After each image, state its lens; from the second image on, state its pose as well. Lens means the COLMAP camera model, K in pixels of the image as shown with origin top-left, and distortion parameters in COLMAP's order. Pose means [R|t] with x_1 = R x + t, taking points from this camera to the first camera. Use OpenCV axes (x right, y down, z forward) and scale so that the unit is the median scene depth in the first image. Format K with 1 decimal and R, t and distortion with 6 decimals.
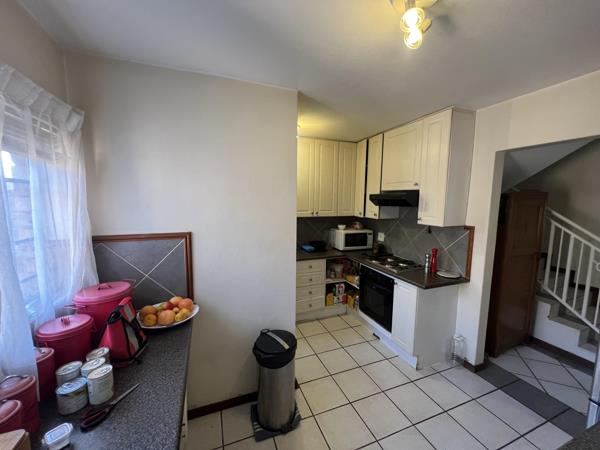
lens RADIAL K [[242.4, 0, 299.6], [0, 242.4, 227.1], [0, 0, 1]] dist [0.002860, 0.000366]
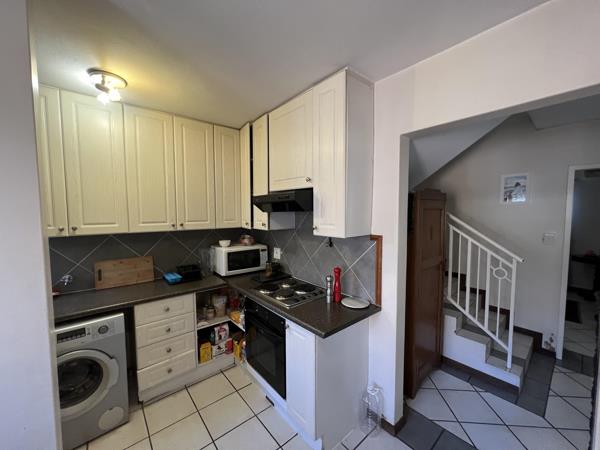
lens RADIAL K [[242.4, 0, 299.4], [0, 242.4, 226.5], [0, 0, 1]] dist [0.002860, 0.000366]
pose [[0.946207, -0.033786, 0.321793, 0.203796], [0.050144, 0.997830, -0.042678, -0.009775], [-0.319652, 0.056518, 0.945848, 0.316932]]
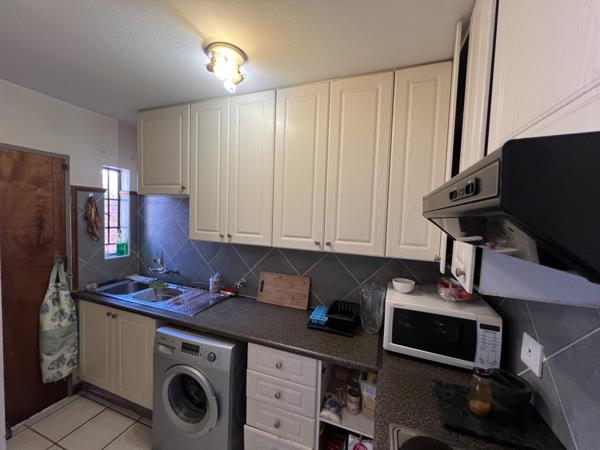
lens RADIAL K [[242.4, 0, 300.5], [0, 242.4, 225.1], [0, 0, 1]] dist [0.002860, 0.000366]
pose [[0.748480, 0.050479, -0.661233, 0.405225], [-0.103246, 0.993810, -0.041000, -0.085226], [0.655071, 0.098958, 0.749059, 0.777250]]
